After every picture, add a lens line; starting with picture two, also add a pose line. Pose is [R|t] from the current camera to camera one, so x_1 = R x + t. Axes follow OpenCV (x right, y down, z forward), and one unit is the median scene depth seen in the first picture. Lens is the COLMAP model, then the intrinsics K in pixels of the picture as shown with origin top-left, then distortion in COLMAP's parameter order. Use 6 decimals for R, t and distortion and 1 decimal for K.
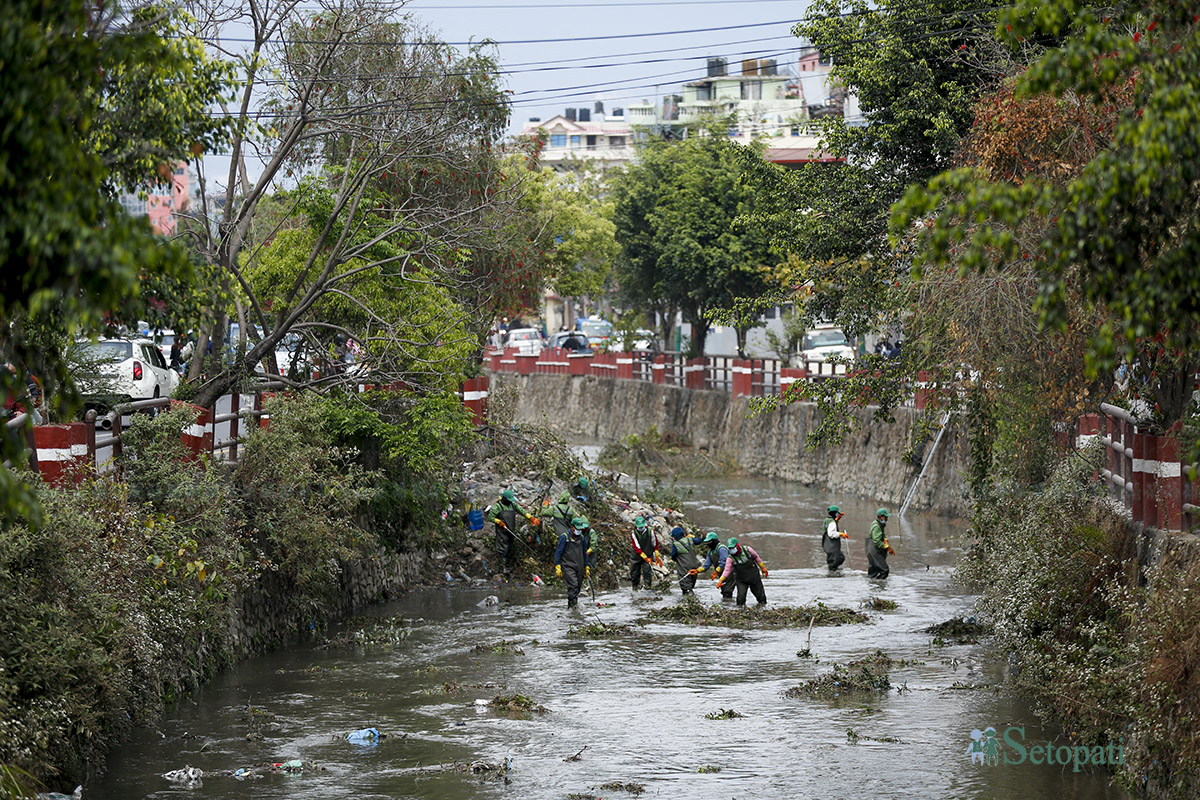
lens RADIAL K [[4992.9, 0, 600.0], [0, 4992.9, 400.0], [0, 0, 1]] dist [0.004720, -0.022407]
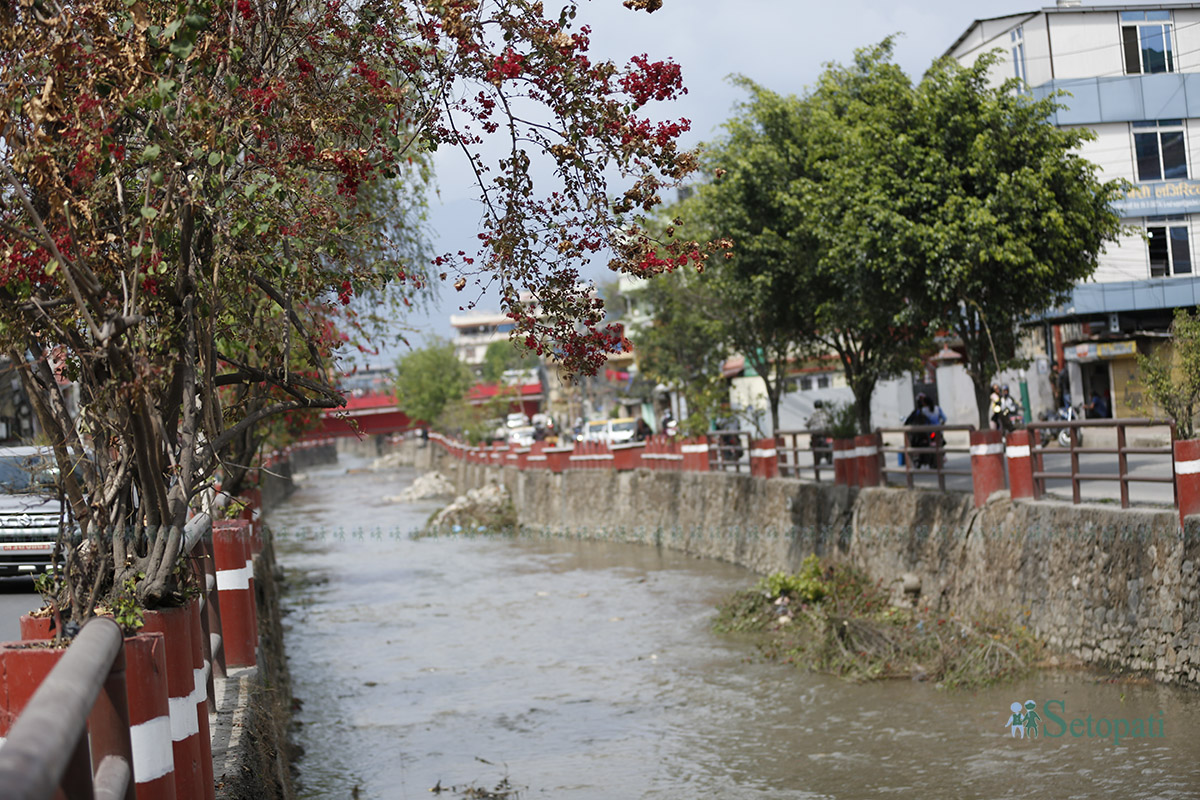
lens RADIAL K [[2422.9, 0, 600.0], [0, 2422.9, 400.0], [0, 0, 1]] dist [-0.016194, -0.063802]
pose [[0.997166, -0.072976, 0.018293, -0.017970], [0.073439, 0.996959, -0.026056, -0.007499], [-0.016336, 0.027326, 0.999493, 0.714067]]
